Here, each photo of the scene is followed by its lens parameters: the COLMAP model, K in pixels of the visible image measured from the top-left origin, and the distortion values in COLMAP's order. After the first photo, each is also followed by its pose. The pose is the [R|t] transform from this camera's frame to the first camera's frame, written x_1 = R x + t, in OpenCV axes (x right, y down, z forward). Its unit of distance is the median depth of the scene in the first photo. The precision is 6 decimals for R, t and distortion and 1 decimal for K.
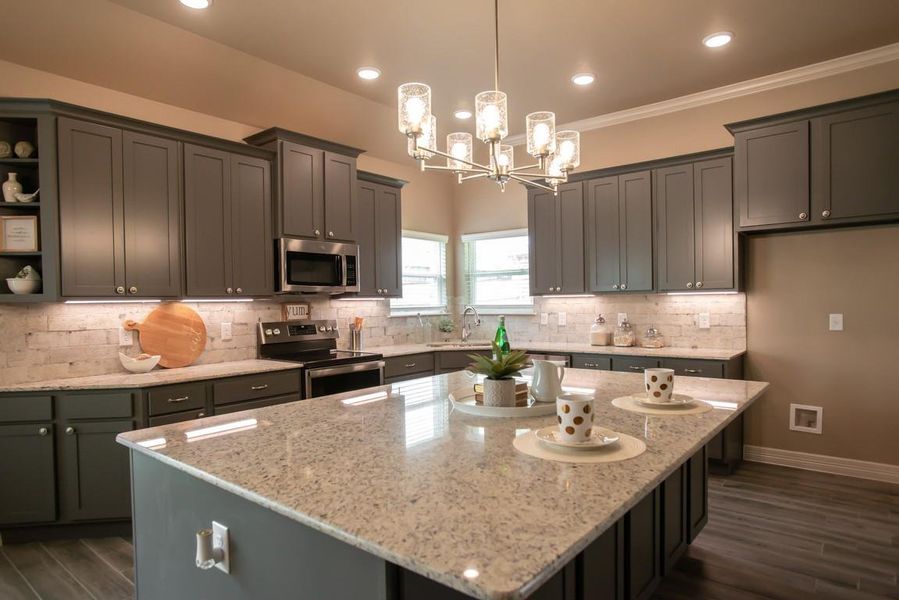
lens RADIAL K [[528.8, 0, 448.4], [0, 528.8, 310.2], [0, 0, 1]] dist [-0.062654, 0.051366]
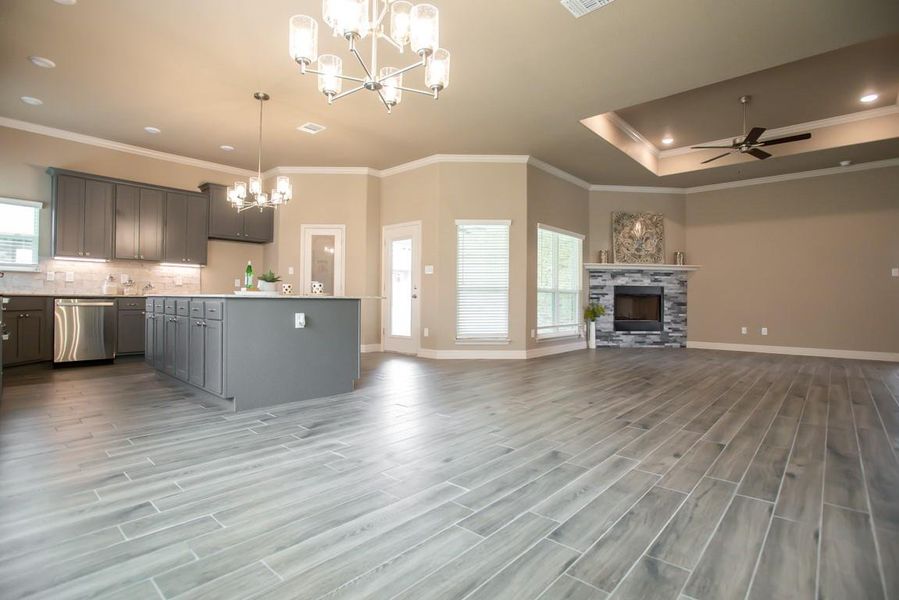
lens RADIAL K [[450.0, 0, 447.5], [0, 450.0, 298.2], [0, 0, 1]] dist [-0.066036, 0.027384]
pose [[0.052270, 0.021329, 0.998405, -1.082958], [0.007731, 0.999733, -0.021762, 0.132983], [-0.998603, 0.008856, 0.052091, -0.010688]]
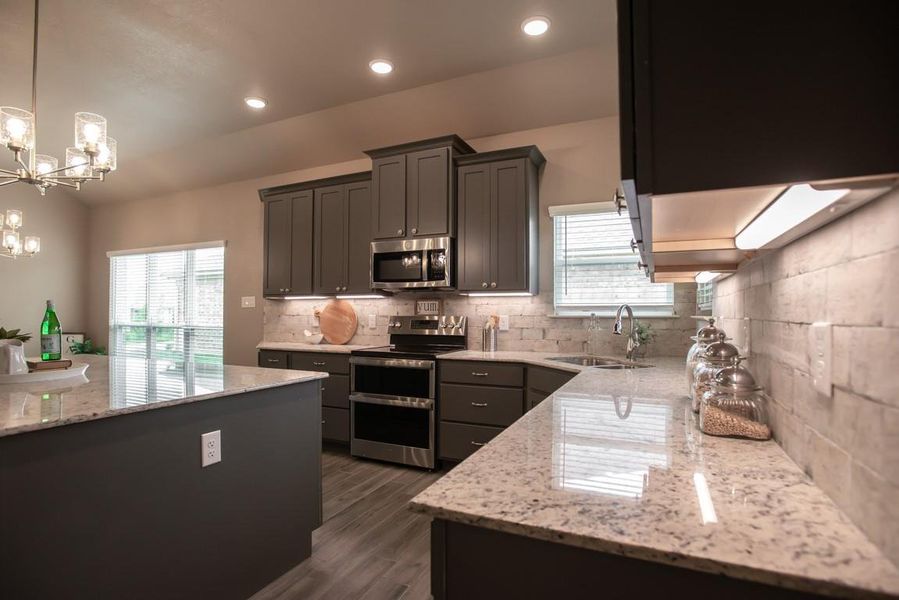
lens RADIAL K [[450.0, 0, 447.5], [0, 450.0, 298.2], [0, 0, 1]] dist [-0.066036, 0.027384]
pose [[0.242622, -0.008049, -0.970088, 0.671382], [-0.017931, 0.999758, -0.012780, -0.005522], [0.969955, 0.020495, 0.242419, 0.902226]]
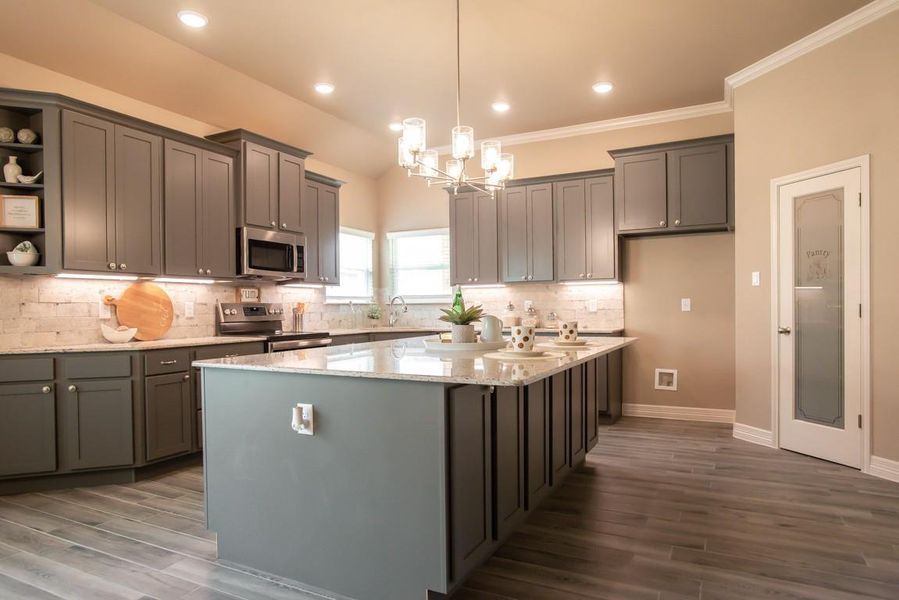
lens RADIAL K [[547.0, 0, 448.4], [0, 547.0, 310.0], [0, 0, 1]] dist [-0.062795, 0.056048]
pose [[0.978880, 0.004899, 0.204375, -0.122713], [-0.001789, 0.999880, -0.015399, 0.056238], [-0.204426, 0.014708, 0.978772, -0.218765]]
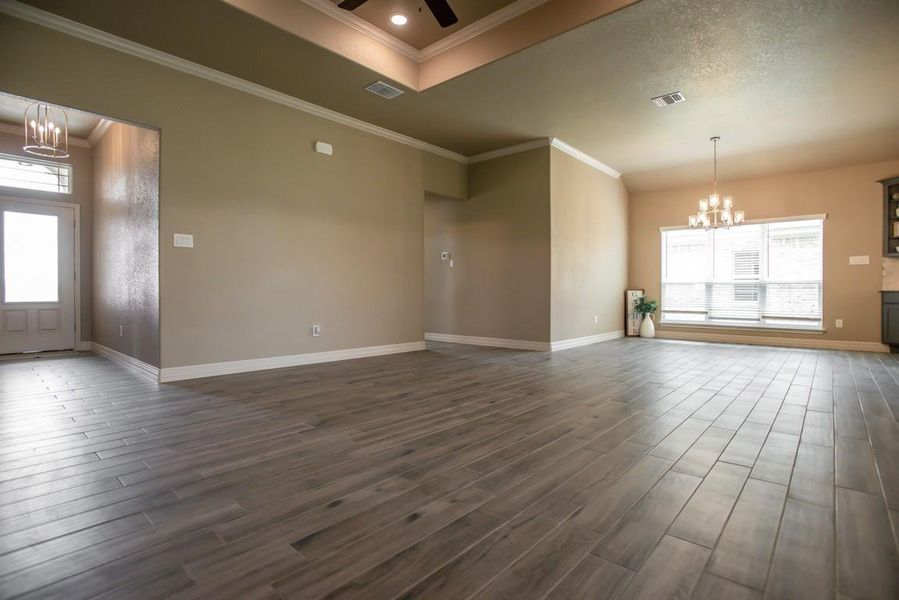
lens RADIAL K [[450.0, 0, 447.5], [0, 450.0, 298.2], [0, 0, 1]] dist [-0.066036, 0.027384]
pose [[-0.043023, 0.028226, -0.998675, 0.975762], [-0.014313, 0.999481, 0.028866, 0.116938], [0.998972, 0.015536, -0.042597, -0.822211]]
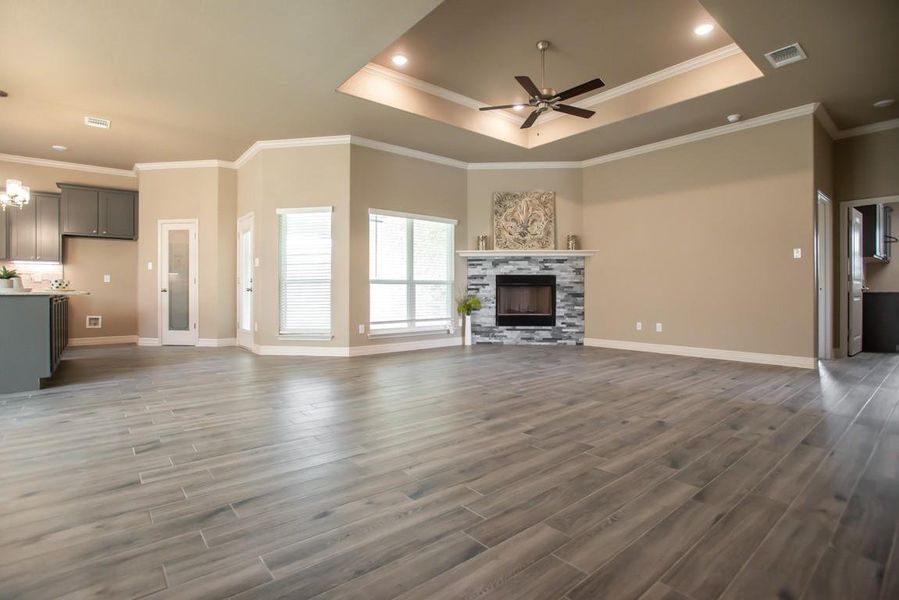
lens RADIAL K [[450.0, 0, 447.5], [0, 450.0, 298.2], [0, 0, 1]] dist [-0.066036, 0.027384]
pose [[0.200482, 0.002209, 0.979695, -0.836184], [0.014615, 0.999879, -0.005245, 0.138267], [-0.979588, 0.015370, 0.200426, -0.860422]]
